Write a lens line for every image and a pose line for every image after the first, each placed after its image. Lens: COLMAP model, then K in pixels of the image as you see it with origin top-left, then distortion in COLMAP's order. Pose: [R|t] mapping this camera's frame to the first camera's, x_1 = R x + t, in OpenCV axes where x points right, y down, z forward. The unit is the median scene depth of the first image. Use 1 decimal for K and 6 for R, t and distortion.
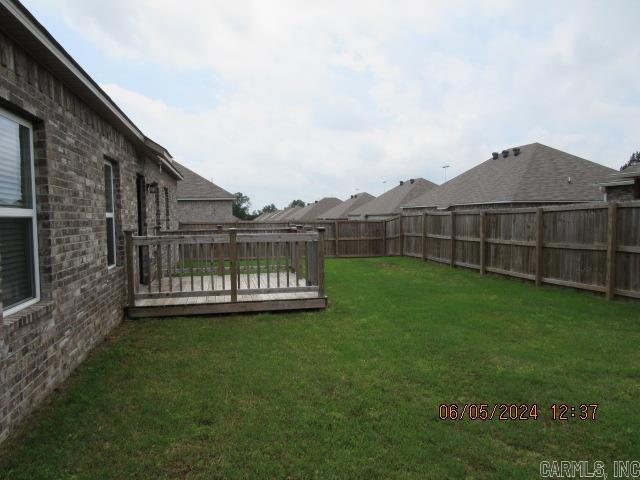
lens RADIAL K [[455.0, 0, 320.0], [0, 455.0, 240.0], [0, 0, 1]] dist [0.004330, 0.001011]
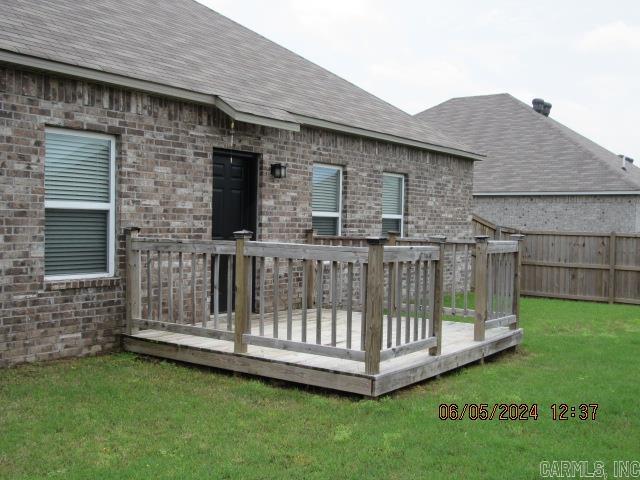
lens RADIAL K [[708.5, 0, 320.0], [0, 708.5, 240.0], [0, 0, 1]] dist [-0.007230, -0.001818]
pose [[0.669382, 0.044276, -0.741598, 0.554567], [-0.067037, 0.997750, -0.000941, -0.019543], [0.739888, 0.050344, 0.670844, 0.438419]]
